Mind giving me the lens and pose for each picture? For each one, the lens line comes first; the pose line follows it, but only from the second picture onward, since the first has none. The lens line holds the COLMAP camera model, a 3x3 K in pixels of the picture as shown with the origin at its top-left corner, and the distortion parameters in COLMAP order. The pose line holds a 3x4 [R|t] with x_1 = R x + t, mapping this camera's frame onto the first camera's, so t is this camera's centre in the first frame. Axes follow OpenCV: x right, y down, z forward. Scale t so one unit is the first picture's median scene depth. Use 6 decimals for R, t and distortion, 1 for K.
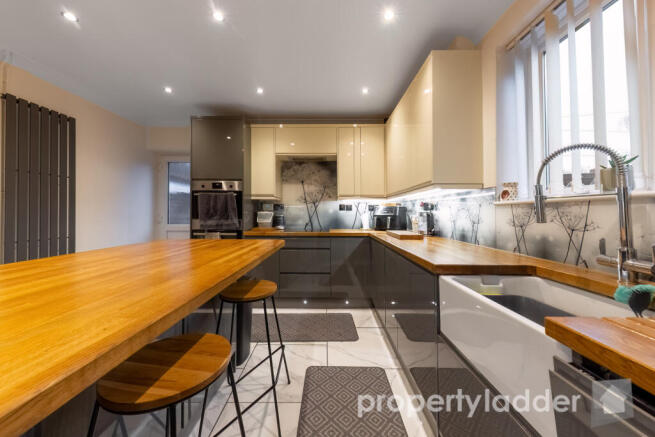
lens RADIAL K [[228.2, 0, 329.6], [0, 228.2, 212.1], [0, 0, 1]] dist [-0.001672, -0.000109]
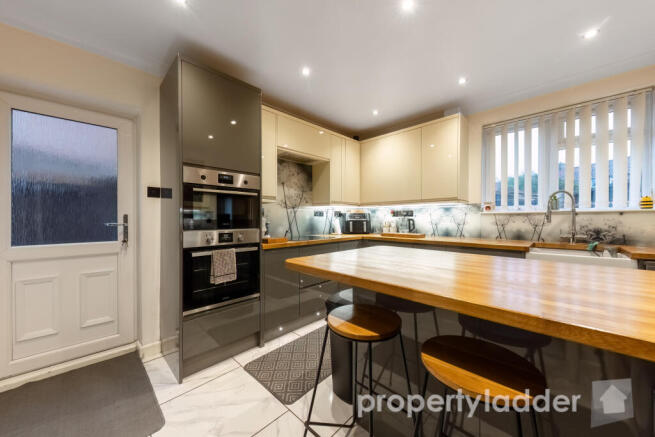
lens RADIAL K [[230.6, 0, 325.0], [0, 230.6, 221.2], [0, 0, 1]] dist [0.000529, 0.000028]
pose [[0.710328, -0.013826, 0.703735, -0.649903], [0.002099, 0.999844, 0.017525, -0.003621], [-0.703867, -0.010972, 0.710247, 0.267656]]
